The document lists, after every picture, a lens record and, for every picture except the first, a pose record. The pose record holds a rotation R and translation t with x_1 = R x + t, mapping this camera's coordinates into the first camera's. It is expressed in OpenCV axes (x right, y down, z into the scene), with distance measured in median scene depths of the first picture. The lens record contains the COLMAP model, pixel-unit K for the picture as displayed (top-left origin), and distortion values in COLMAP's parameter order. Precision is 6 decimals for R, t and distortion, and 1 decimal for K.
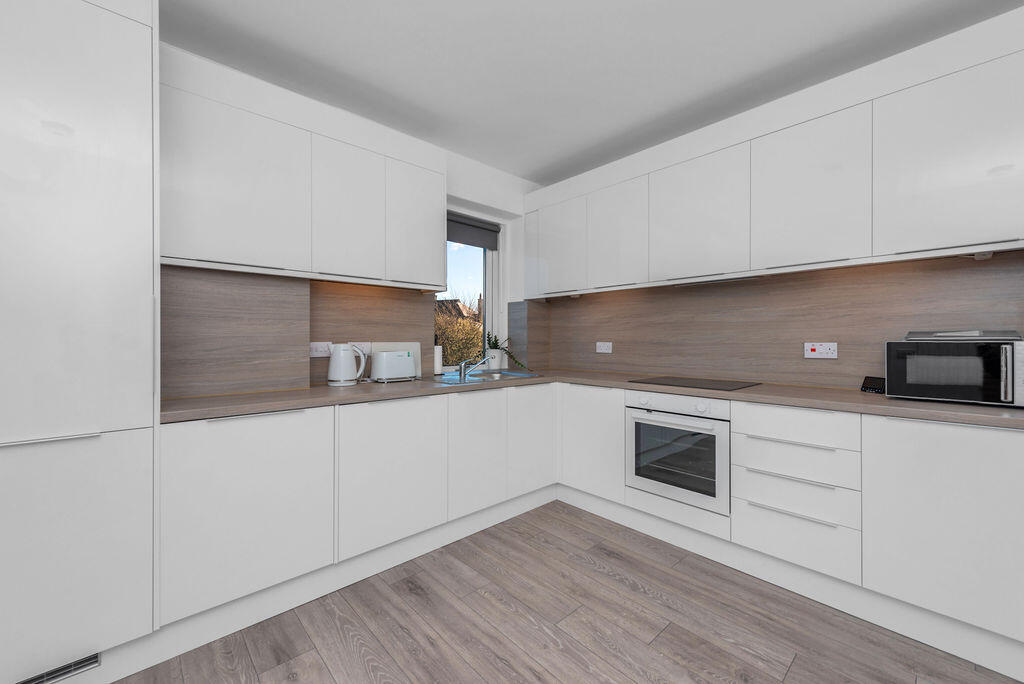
lens RADIAL K [[405.7, 0, 508.5], [0, 405.7, 340.5], [0, 0, 1]] dist [0.013202, -0.000668]
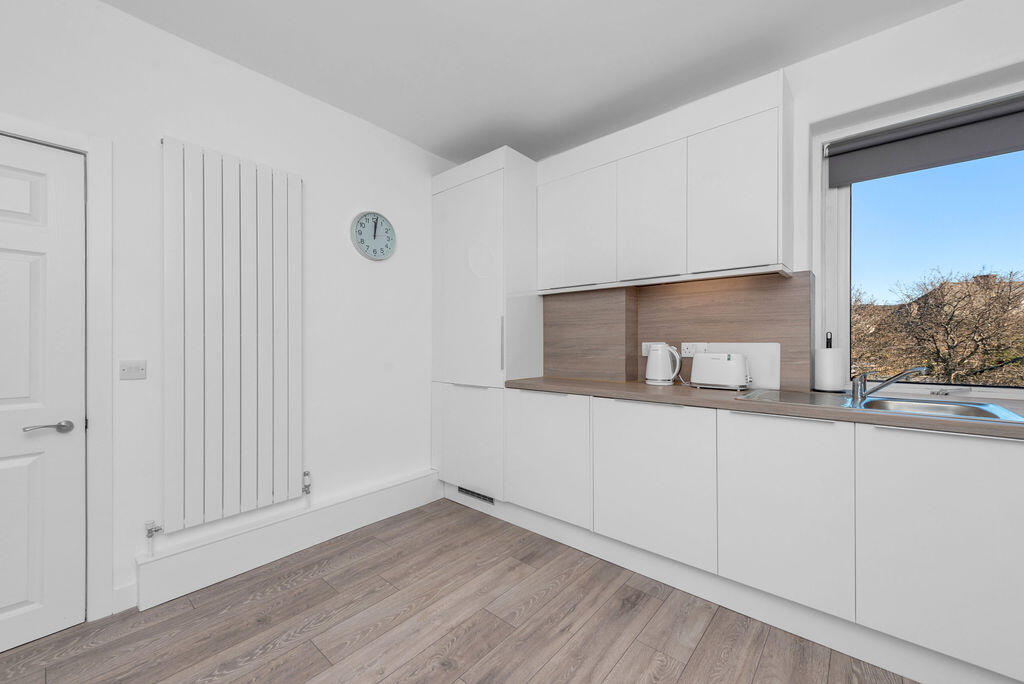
lens RADIAL K [[405.7, 0, 504.6], [0, 405.7, 343.6], [0, 0, 1]] dist [0.013202, -0.000668]
pose [[0.103917, 0.000835, -0.994586, 0.637413], [-0.002765, 0.999996, 0.000551, 0.008570], [0.994582, 0.002693, 0.103919, 0.569071]]
